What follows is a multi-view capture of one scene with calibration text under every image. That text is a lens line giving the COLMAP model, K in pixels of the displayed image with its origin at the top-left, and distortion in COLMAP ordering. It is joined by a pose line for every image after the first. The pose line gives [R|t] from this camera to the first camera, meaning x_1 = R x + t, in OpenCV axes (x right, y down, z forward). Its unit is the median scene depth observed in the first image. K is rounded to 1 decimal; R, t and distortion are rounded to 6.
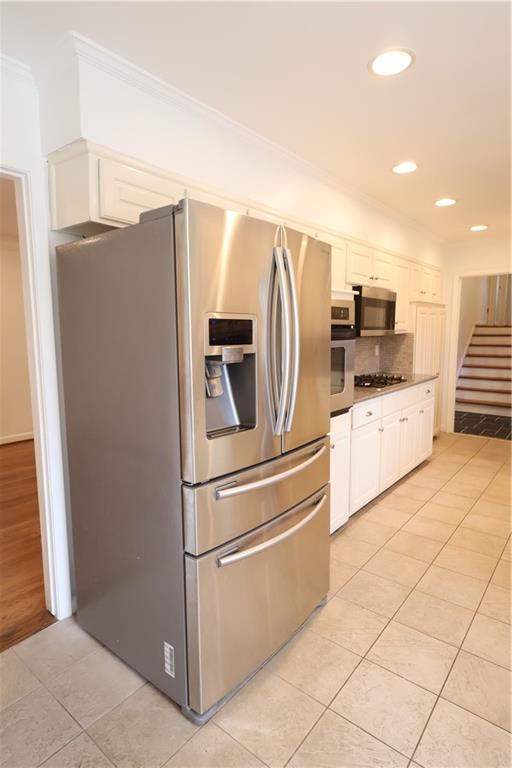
lens RADIAL K [[428.7, 0, 257.4], [0, 428.7, 380.3], [0, 0, 1]] dist [0.000330, 0.005971]
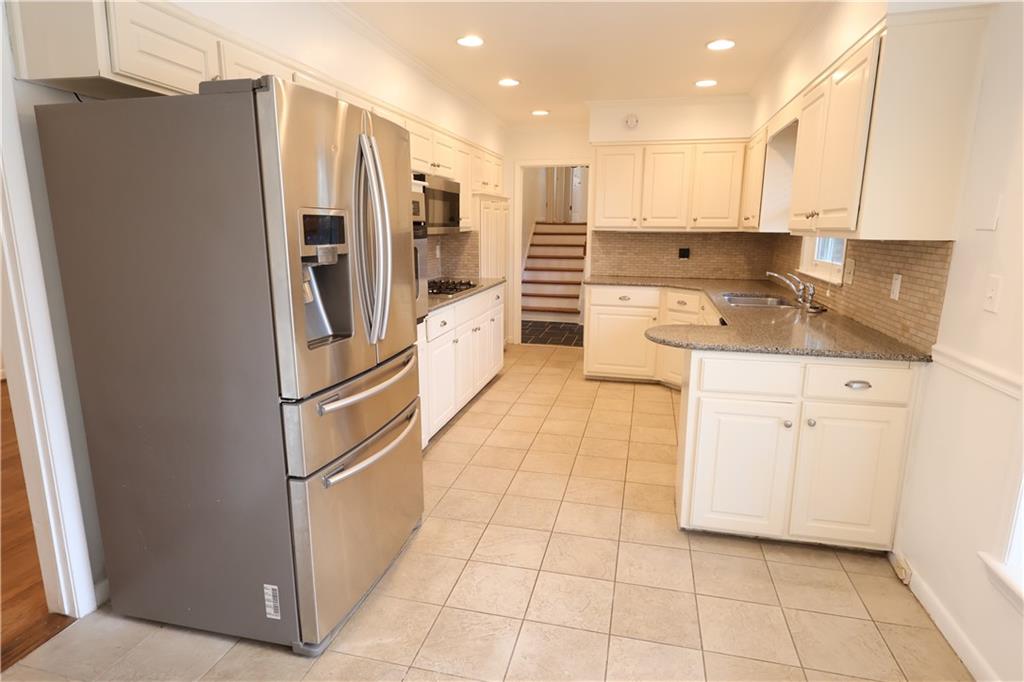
lens RADIAL K [[571.7, 0, 509.0], [0, 571.7, 343.1], [0, 0, 1]] dist [0.000330, 0.005971]
pose [[0.906767, -0.077888, 0.414376, -0.179638], [0.042382, 0.994649, 0.094215, 0.022051], [-0.419497, -0.067869, 0.905216, -0.209499]]
